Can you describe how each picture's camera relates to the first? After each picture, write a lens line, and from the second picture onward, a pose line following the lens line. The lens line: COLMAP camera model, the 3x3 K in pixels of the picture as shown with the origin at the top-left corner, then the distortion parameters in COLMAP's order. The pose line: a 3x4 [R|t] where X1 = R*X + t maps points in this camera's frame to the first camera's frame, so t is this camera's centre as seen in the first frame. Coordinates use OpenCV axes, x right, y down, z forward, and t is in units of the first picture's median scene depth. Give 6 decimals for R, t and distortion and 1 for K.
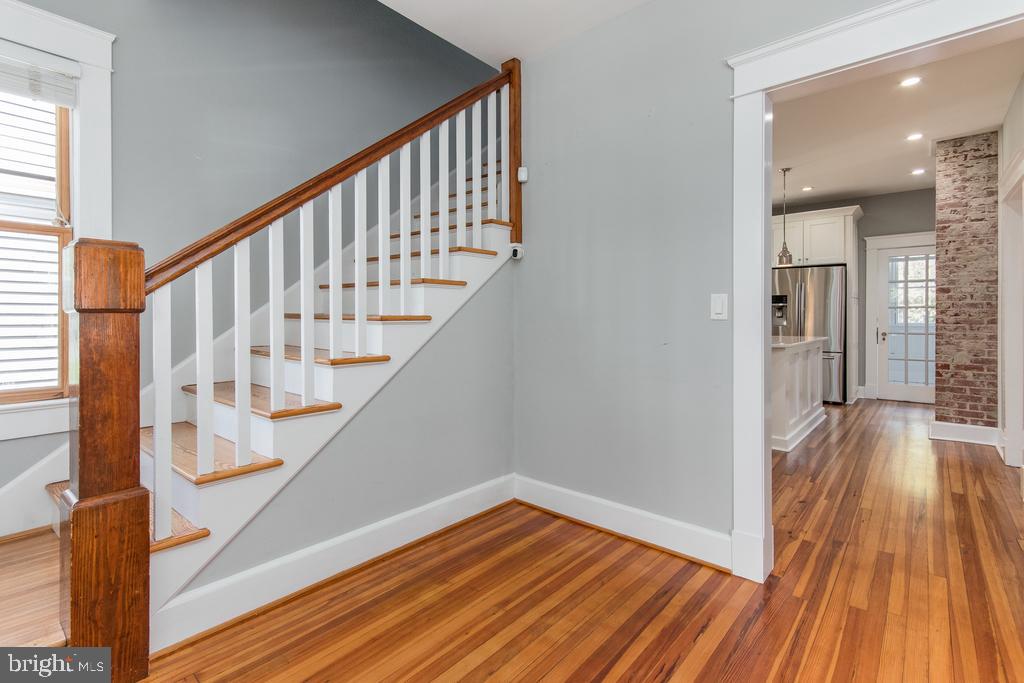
lens RADIAL K [[480.2, 0, 494.6], [0, 480.2, 321.2], [0, 0, 1]] dist [-0.004151, -0.003007]
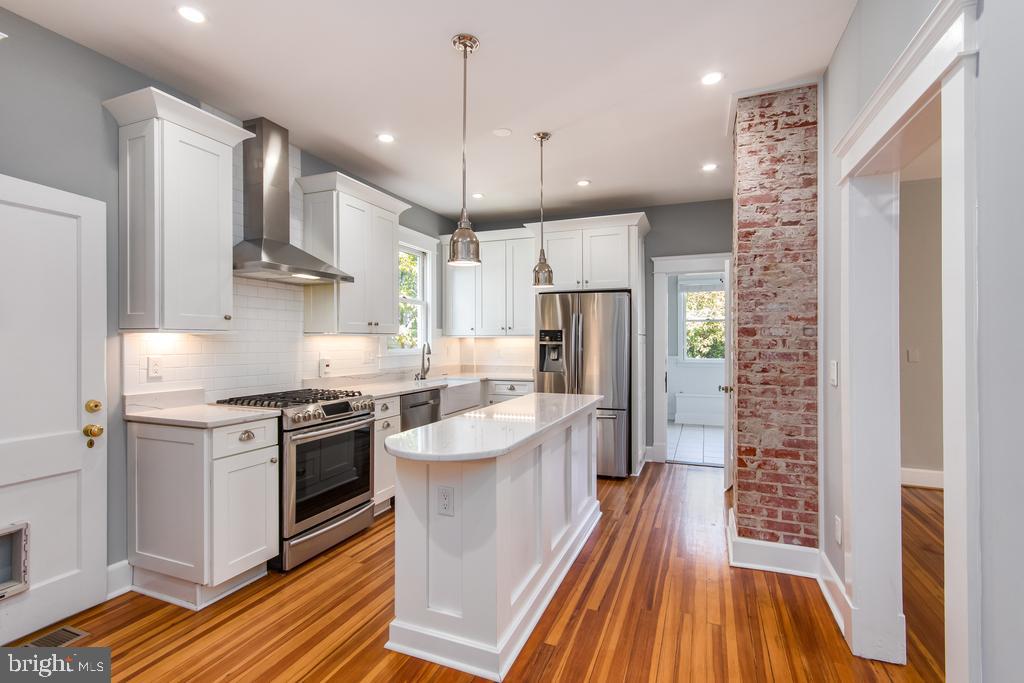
lens RADIAL K [[480.2, 0, 511.2], [0, 480.2, 341.0], [0, 0, 1]] dist [-0.004151, -0.003007]
pose [[0.938367, 0.000141, 0.345641, 0.432972], [0.001927, 0.999982, -0.005640, -0.050632], [-0.345636, 0.005958, 0.938350, 0.520548]]
